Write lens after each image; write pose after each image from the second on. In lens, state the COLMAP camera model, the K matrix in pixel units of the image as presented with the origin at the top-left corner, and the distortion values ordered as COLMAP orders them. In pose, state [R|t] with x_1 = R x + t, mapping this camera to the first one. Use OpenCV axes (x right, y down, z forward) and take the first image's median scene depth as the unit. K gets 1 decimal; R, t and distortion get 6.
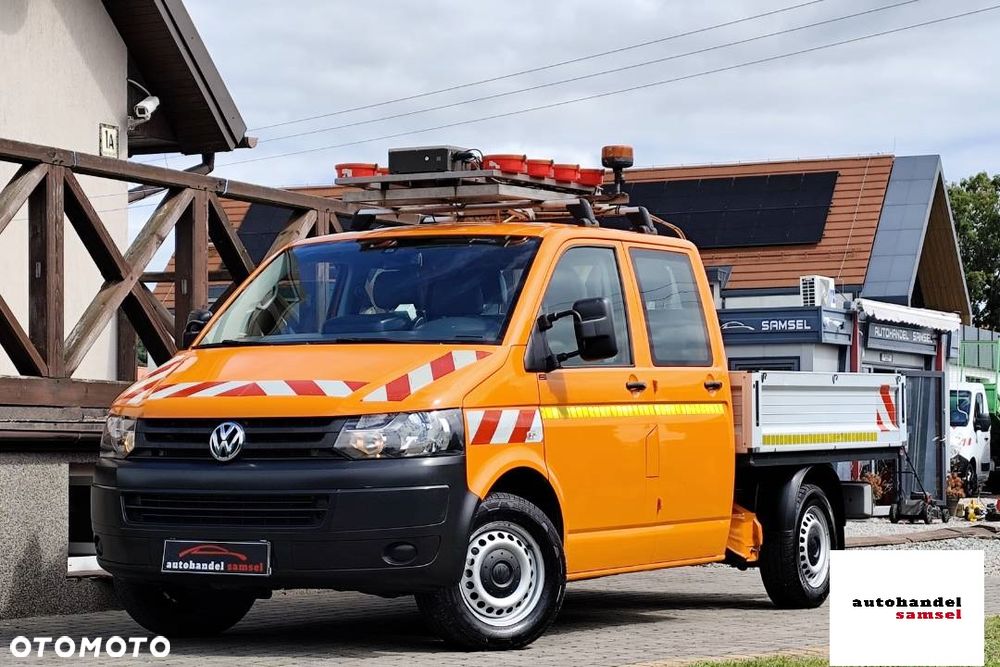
lens RADIAL K [[2596.9, 0, 500.0], [0, 2596.9, 333.5], [0, 0, 1]] dist [-0.038347, 0.241194]
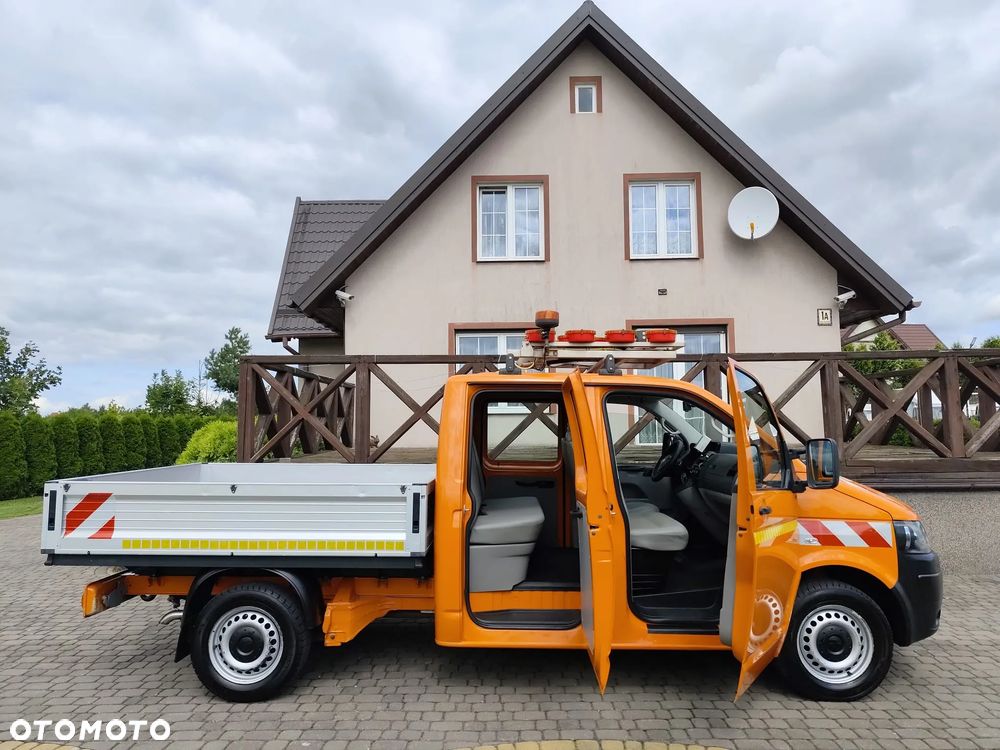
lens RADIAL K [[686.8, 0, 500.0], [0, 686.8, 375.0], [0, 0, 1]] dist [0.020255, -0.004152]
pose [[0.465932, -0.067315, -0.882256, 0.384368], [0.053918, 0.997409, -0.047626, -0.022295], [0.883176, -0.025379, 0.468354, 0.850269]]
